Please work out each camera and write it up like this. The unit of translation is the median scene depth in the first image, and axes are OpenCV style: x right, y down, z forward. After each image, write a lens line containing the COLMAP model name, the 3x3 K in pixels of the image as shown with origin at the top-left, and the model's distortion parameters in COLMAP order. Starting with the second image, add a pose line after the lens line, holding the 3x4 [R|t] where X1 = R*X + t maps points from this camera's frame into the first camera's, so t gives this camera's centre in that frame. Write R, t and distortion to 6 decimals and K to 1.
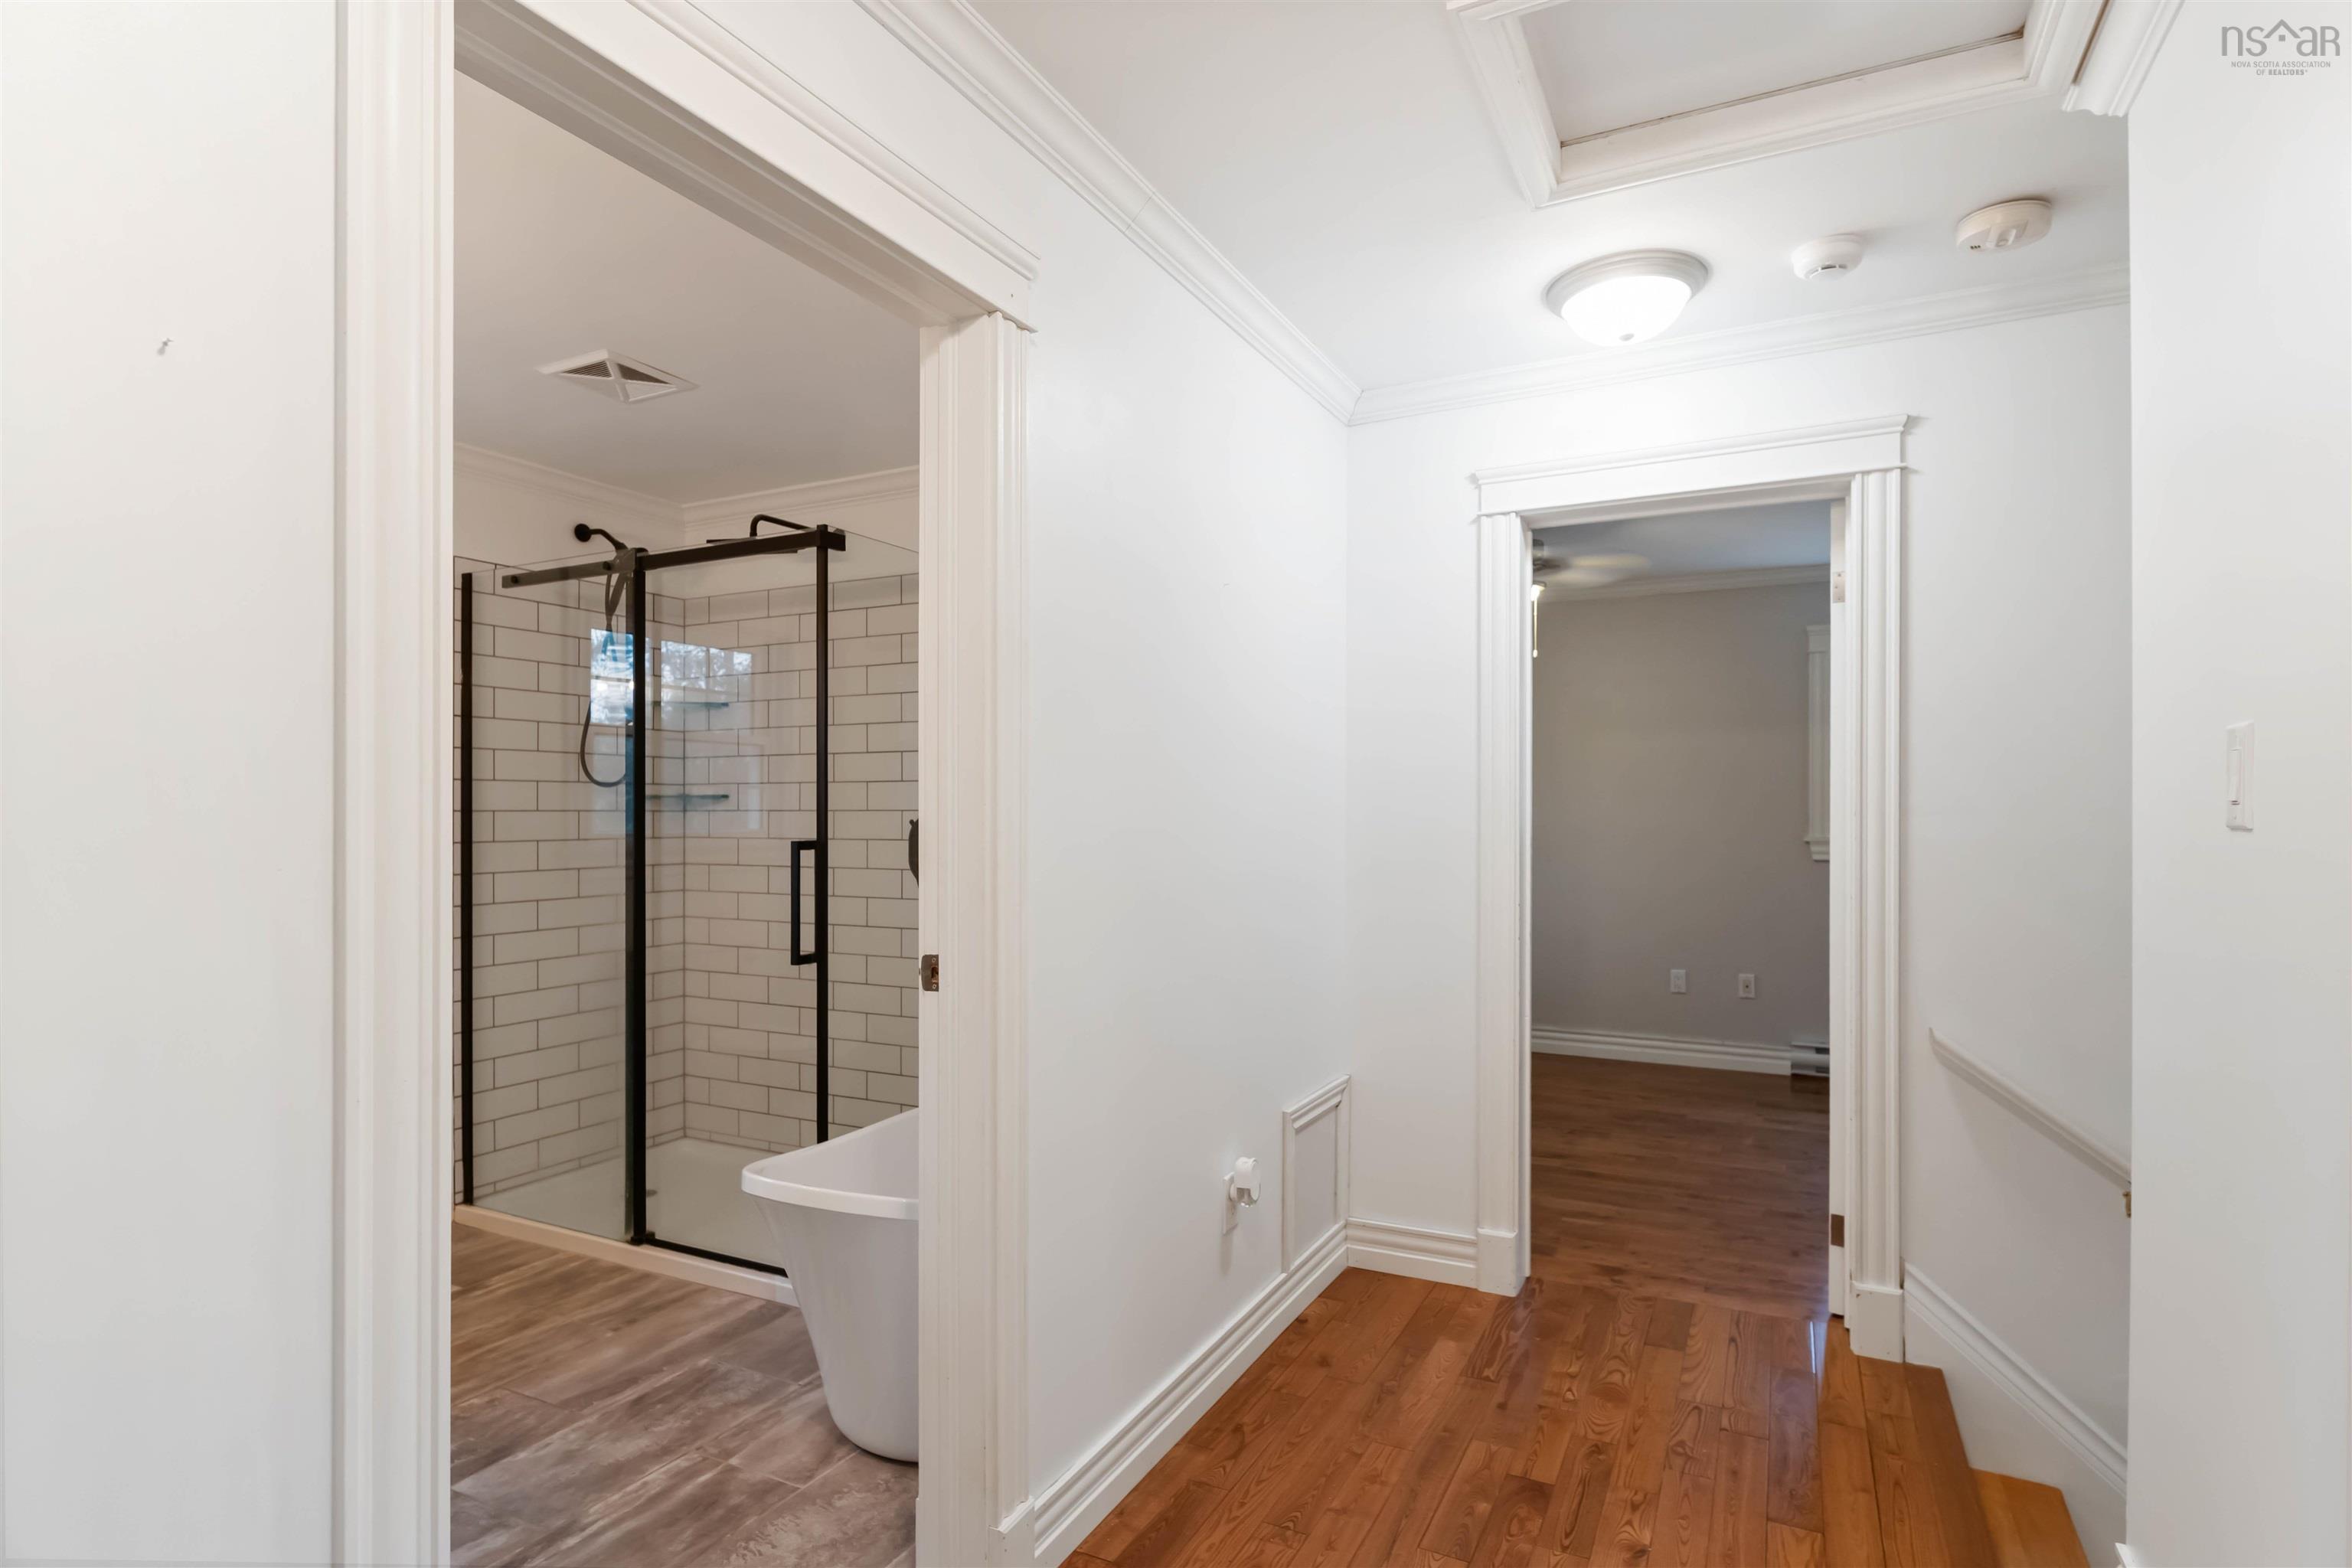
lens RADIAL K [[1214.5, 0, 1196.3], [0, 1214.5, 816.5], [0, 0, 1]] dist [-0.000075, -0.000271]
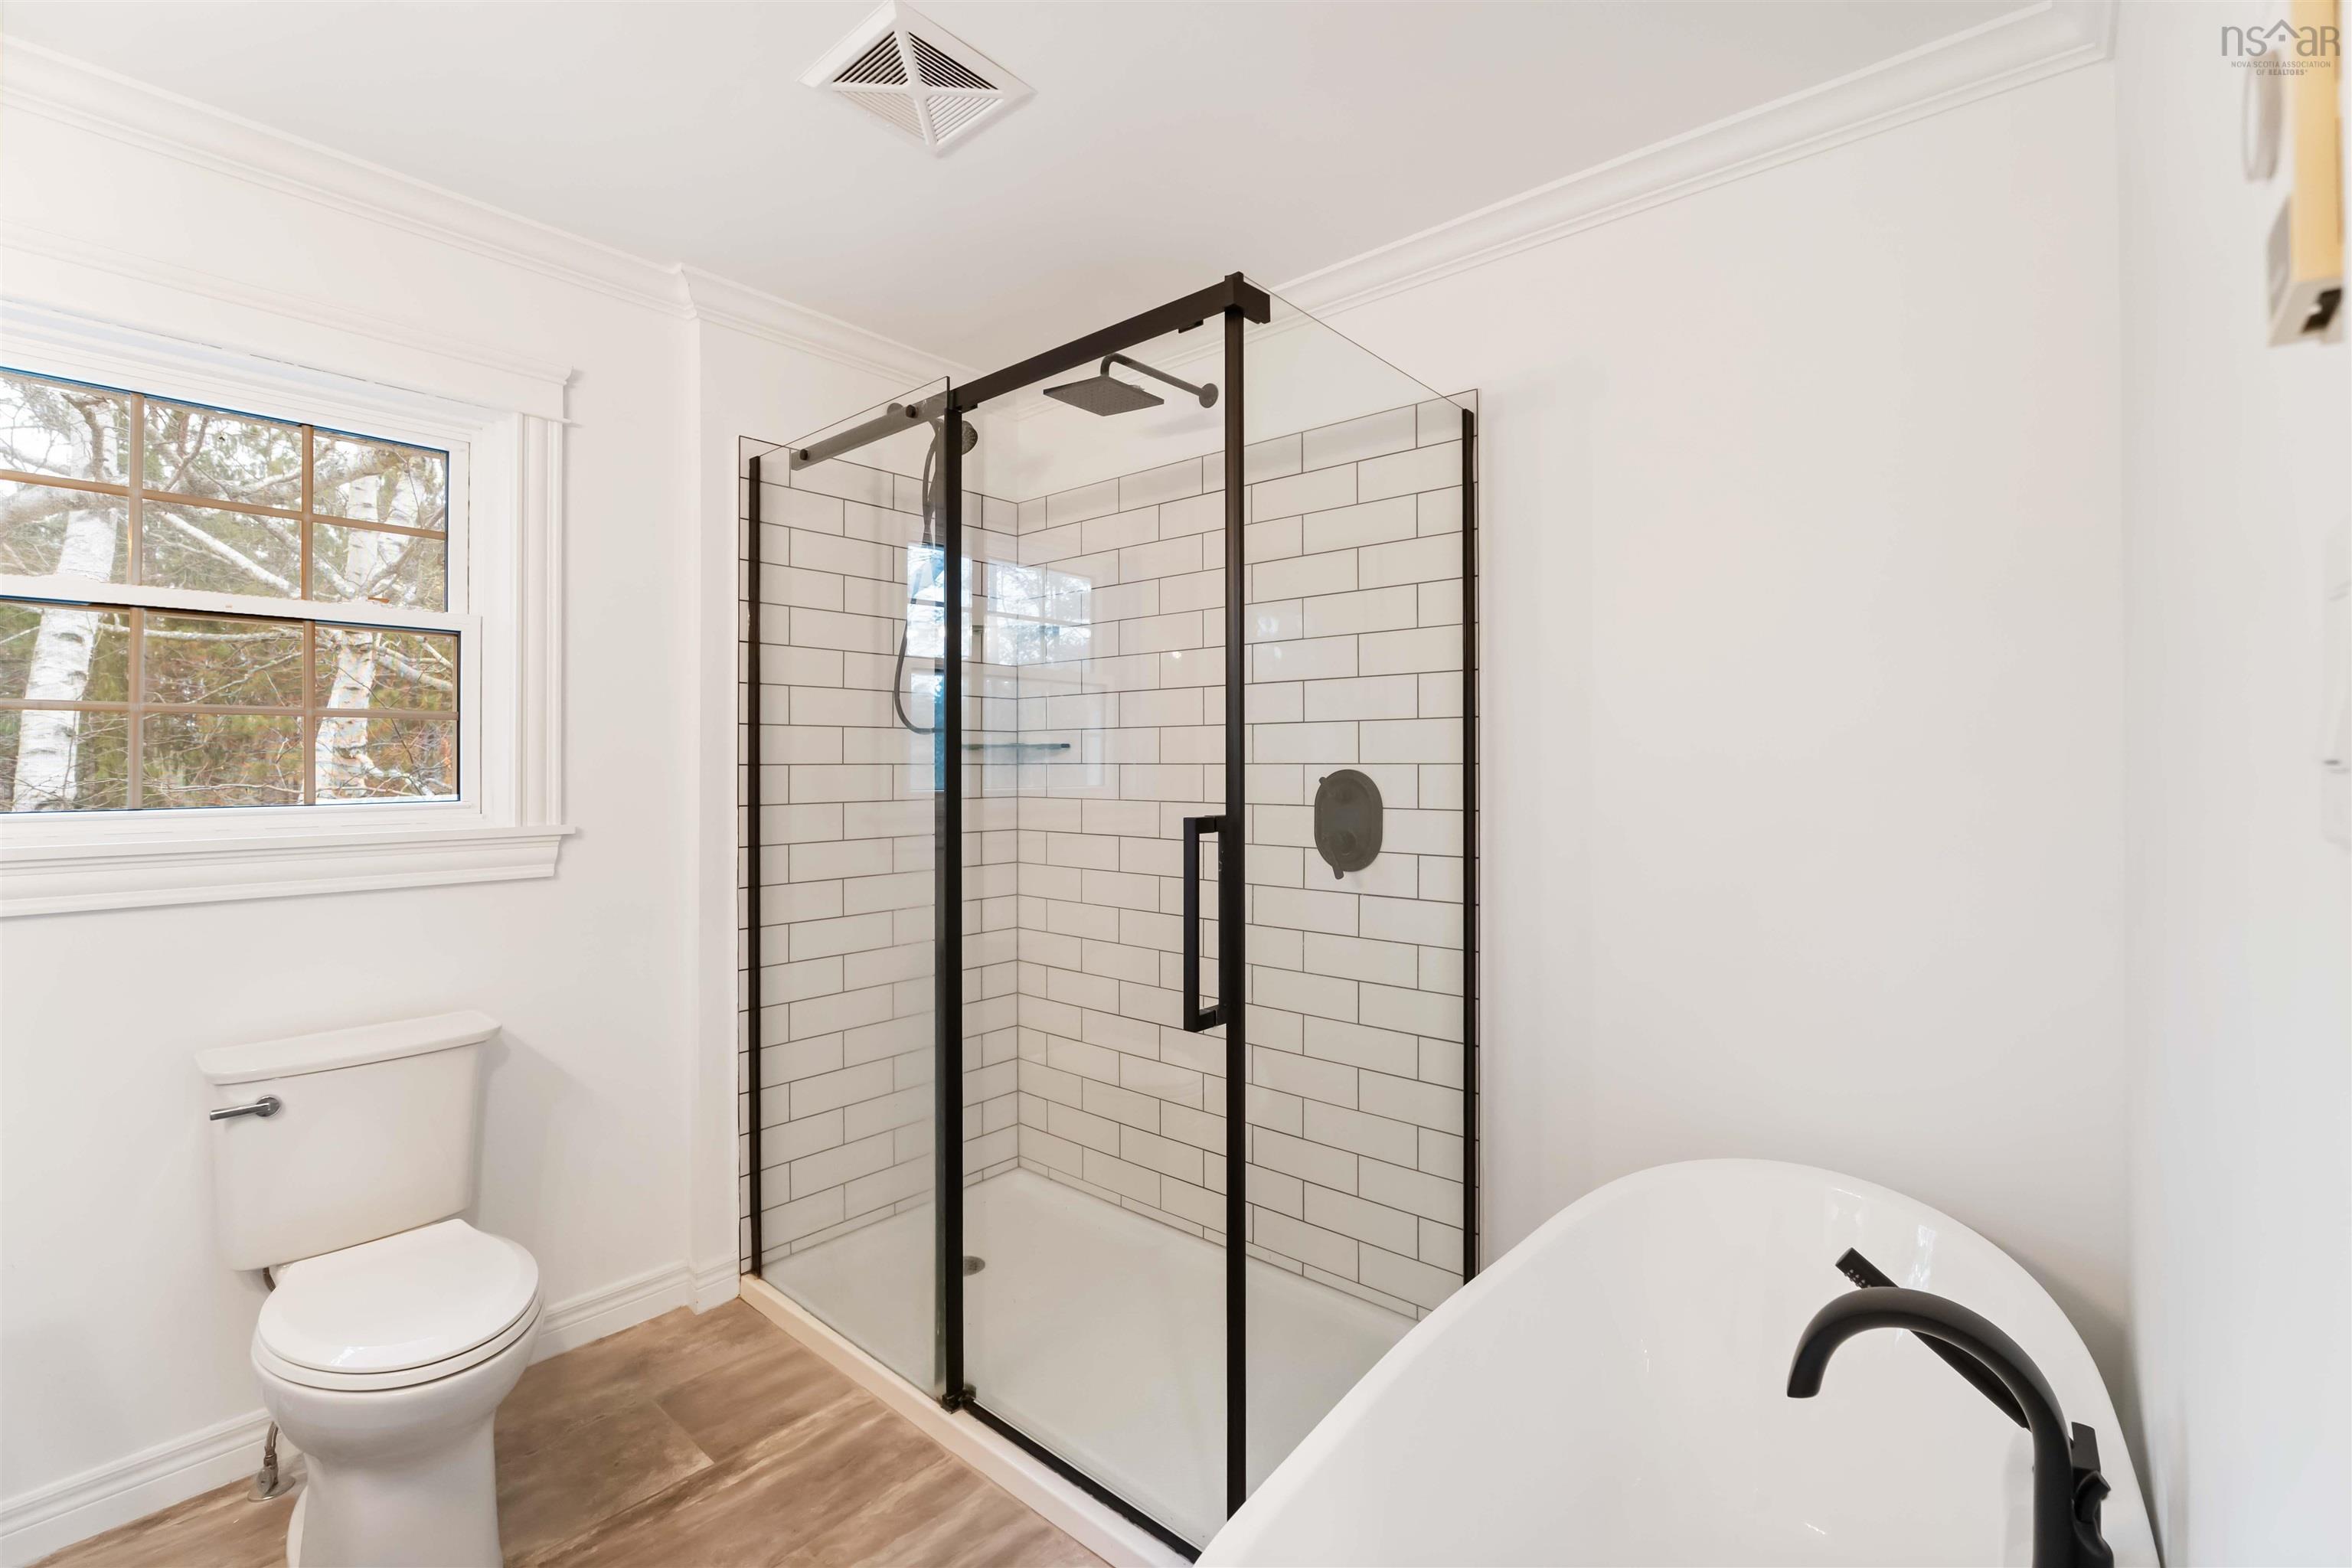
lens RADIAL K [[982.2, 0, 1169.2], [0, 982.2, 768.7], [0, 0, 1]] dist [-0.002045, -0.000184]
pose [[0.969078, 0.001130, -0.246752, -0.186971], [-0.000234, 0.999993, 0.003663, -0.004374], [0.246755, -0.003492, 0.969072, 0.450692]]
